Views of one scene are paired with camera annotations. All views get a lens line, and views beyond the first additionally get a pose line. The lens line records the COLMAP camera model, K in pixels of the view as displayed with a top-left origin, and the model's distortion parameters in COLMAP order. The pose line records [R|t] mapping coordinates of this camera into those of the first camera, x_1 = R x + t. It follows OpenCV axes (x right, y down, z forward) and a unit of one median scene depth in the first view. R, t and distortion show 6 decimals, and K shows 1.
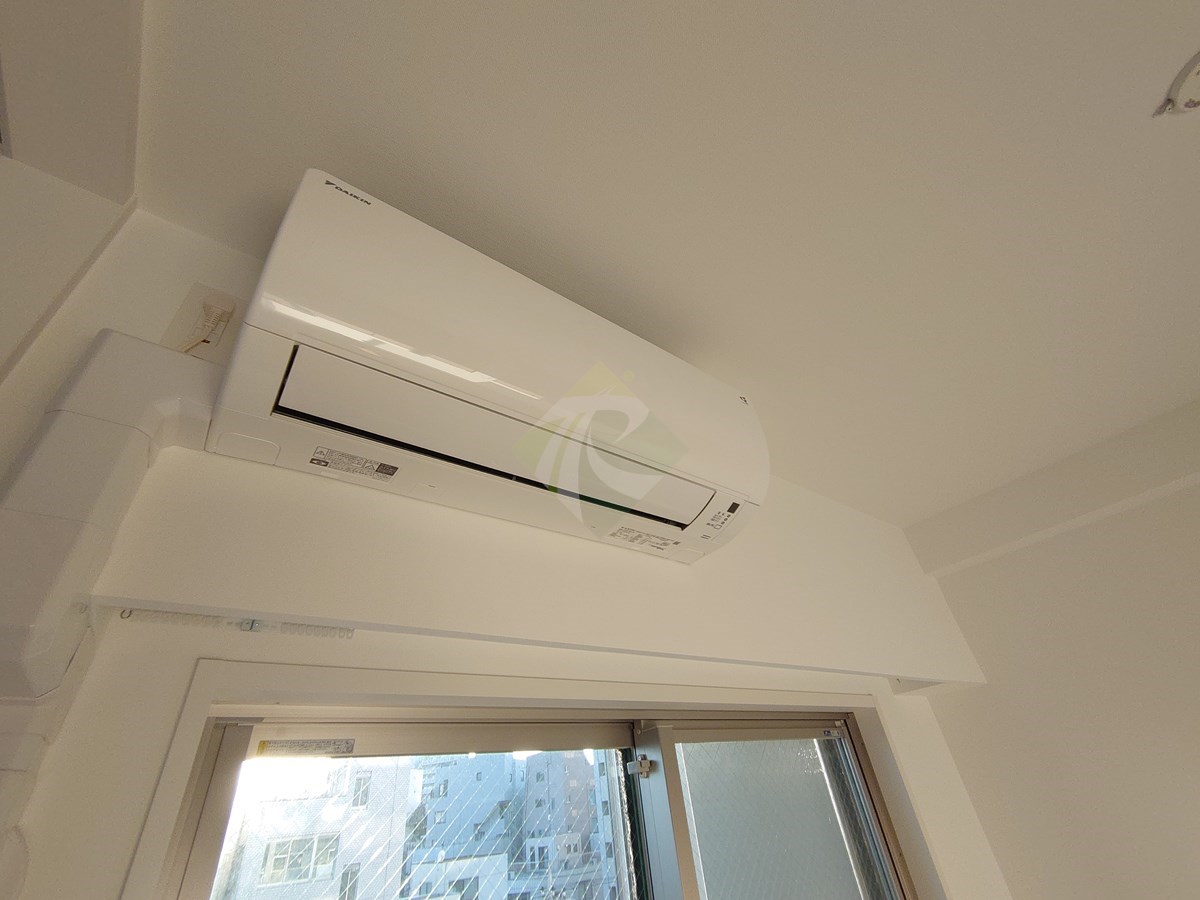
lens RADIAL K [[516.6, 0, 600.0], [0, 516.6, 450.0], [0, 0, 1]] dist [0.001504, 0.000123]
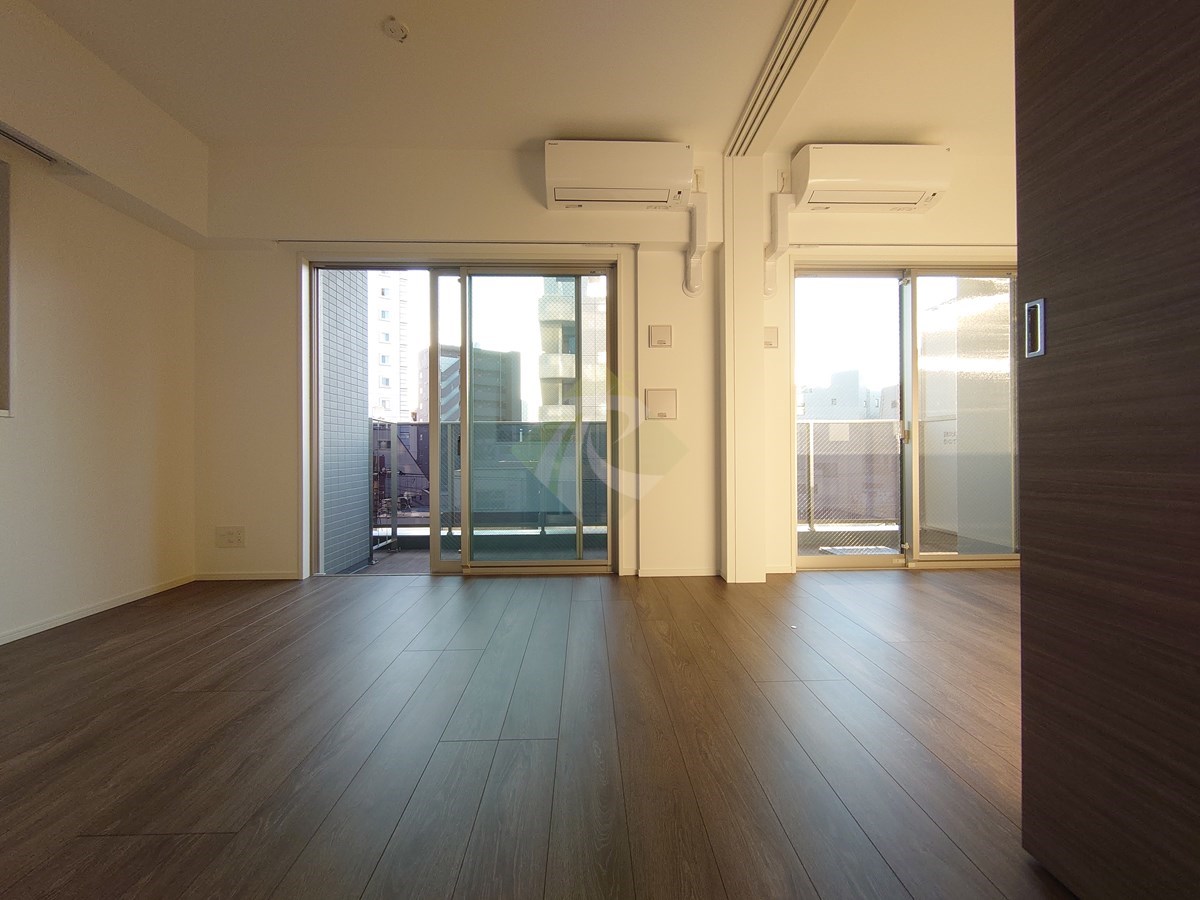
lens RADIAL K [[516.6, 0, 600.0], [0, 516.6, 450.0], [0, 0, 1]] dist [0.001504, 0.000123]
pose [[0.813415, 0.094507, -0.573955, 0.472682], [0.270002, 0.812632, 0.516458, -0.686806], [0.515223, -0.575063, 0.635490, -2.542298]]
